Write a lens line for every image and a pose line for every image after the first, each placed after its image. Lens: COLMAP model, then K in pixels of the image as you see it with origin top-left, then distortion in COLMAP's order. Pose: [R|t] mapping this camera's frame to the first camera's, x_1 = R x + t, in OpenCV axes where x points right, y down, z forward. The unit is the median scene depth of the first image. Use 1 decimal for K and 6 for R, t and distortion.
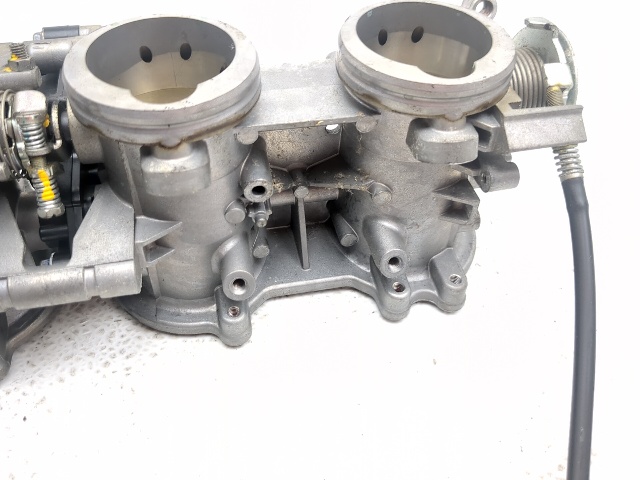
lens RADIAL K [[584.9, 0, 320.0], [0, 584.9, 240.0], [0, 0, 1]] dist [0.092785, -0.247485]
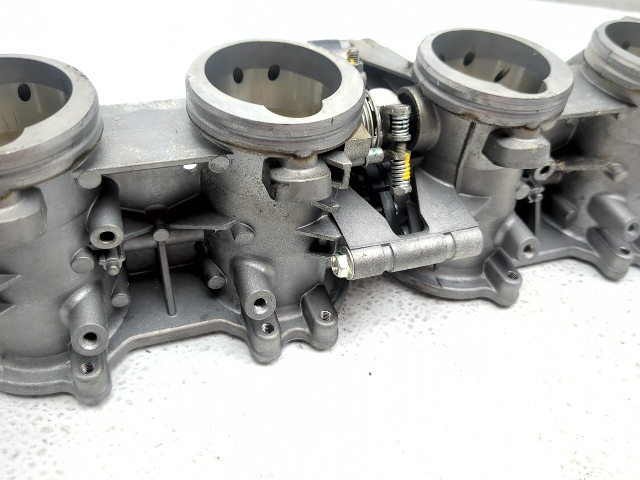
lens RADIAL K [[584.9, 0, 320.0], [0, 584.9, 240.0], [0, 0, 1]] dist [0.092785, -0.247485]
pose [[0.987413, -0.045457, 0.151490, -0.675964], [0.053657, 0.997282, -0.050486, 0.086382], [-0.148783, 0.057979, 0.987169, -0.112543]]
